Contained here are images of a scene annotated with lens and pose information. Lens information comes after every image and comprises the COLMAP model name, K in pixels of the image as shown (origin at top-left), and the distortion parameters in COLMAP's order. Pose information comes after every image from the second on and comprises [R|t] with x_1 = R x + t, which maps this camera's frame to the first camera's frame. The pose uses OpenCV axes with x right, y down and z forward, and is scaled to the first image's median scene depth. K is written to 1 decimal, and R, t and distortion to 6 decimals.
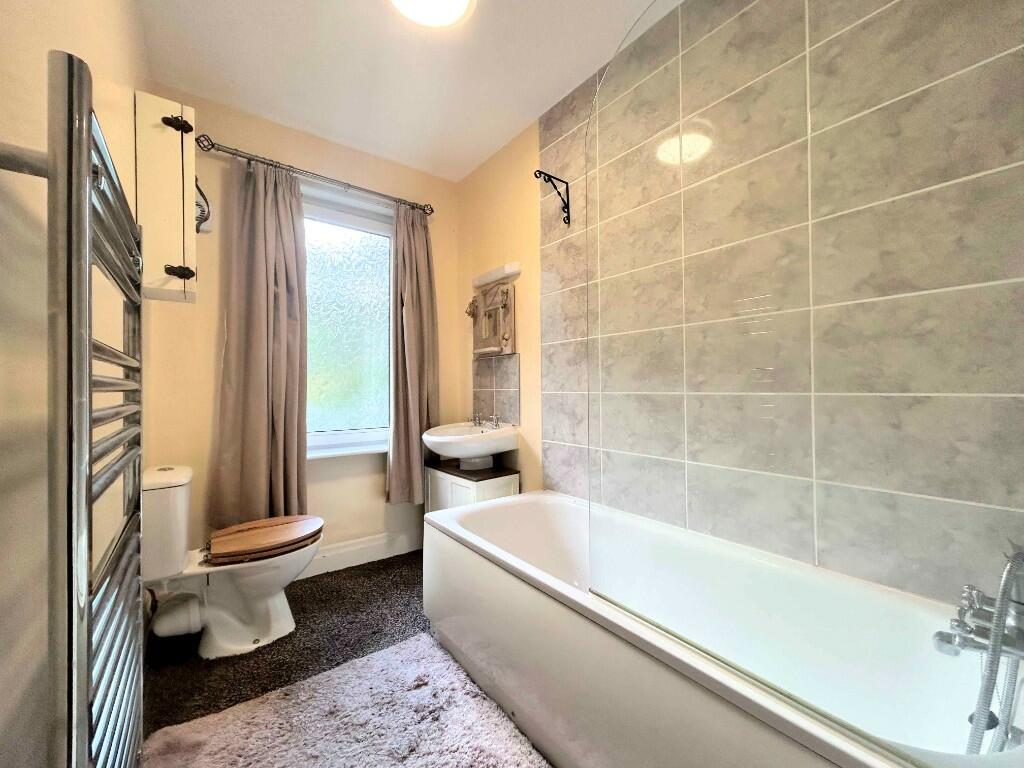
lens RADIAL K [[411.2, 0, 511.0], [0, 411.2, 385.3], [0, 0, 1]] dist [0.000540, -0.000613]
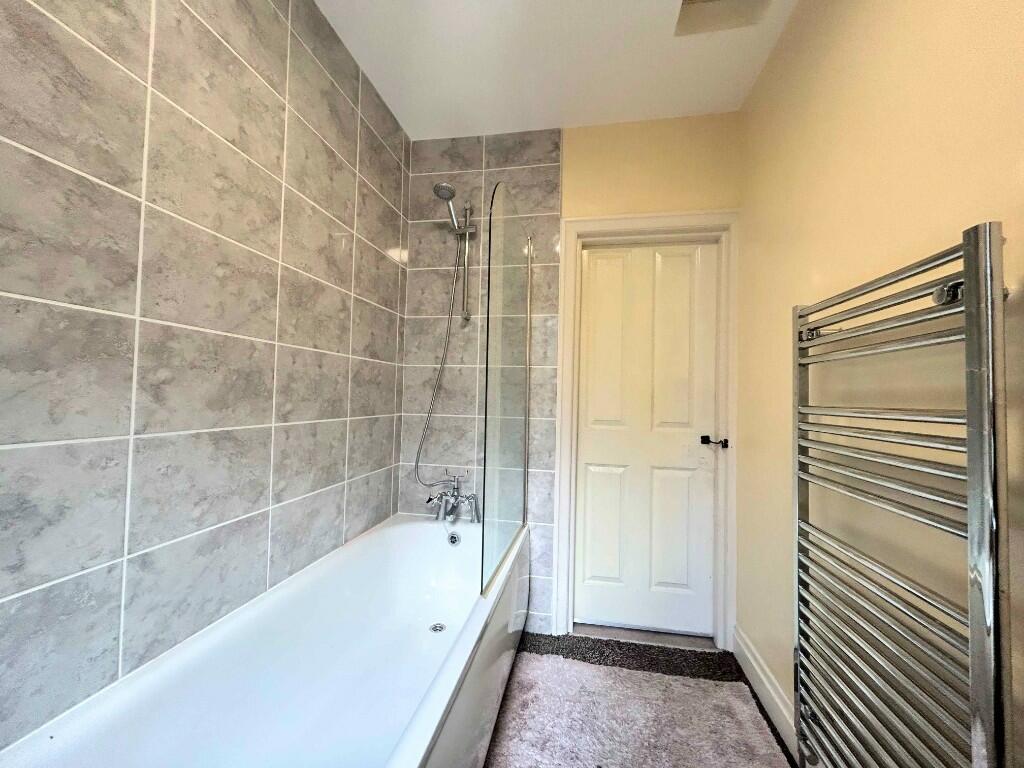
lens RADIAL K [[411.2, 0, 512.9], [0, 411.2, 383.6], [0, 0, 1]] dist [0.000540, -0.000613]
pose [[-0.676694, 0.018588, 0.736029, -0.519775], [-0.018218, 0.998952, -0.041978, -0.038580], [-0.736039, -0.041815, -0.675647, 1.219065]]
